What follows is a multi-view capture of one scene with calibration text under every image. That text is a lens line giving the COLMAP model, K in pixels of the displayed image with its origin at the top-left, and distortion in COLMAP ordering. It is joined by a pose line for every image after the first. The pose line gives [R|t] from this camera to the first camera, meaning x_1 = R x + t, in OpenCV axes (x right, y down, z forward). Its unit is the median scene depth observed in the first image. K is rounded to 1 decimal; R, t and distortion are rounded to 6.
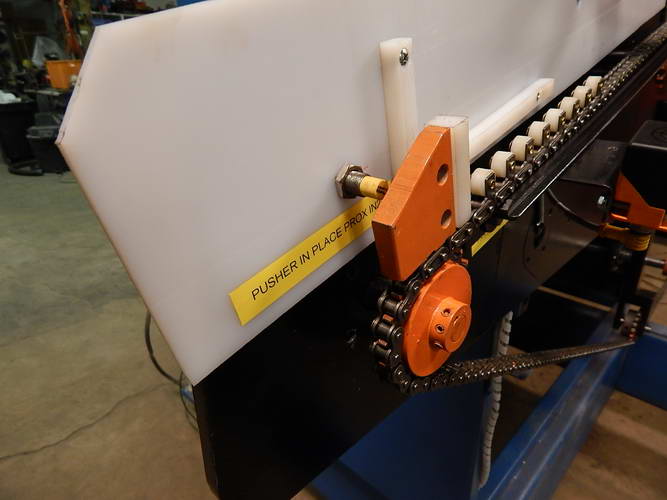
lens RADIAL K [[439.0, 0, 334.0], [0, 439.0, 253.4], [0, 0, 1]] dist [0.002104, 0.003471]
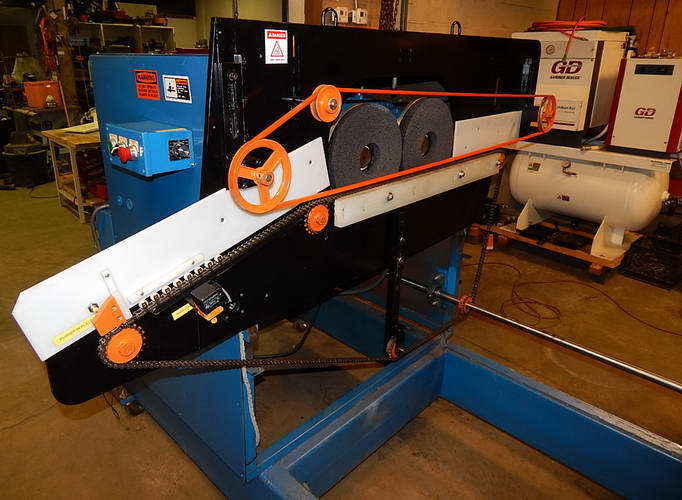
lens RADIAL K [[484.4, 0, 317.5], [0, 484.4, 227.9], [0, 0, 1]] dist [0.002266, -0.000785]
pose [[0.999572, 0.017355, -0.023570, 0.096182], [-0.018702, 0.998130, -0.058200, -0.030177], [0.022516, 0.058616, 0.998027, -0.145131]]
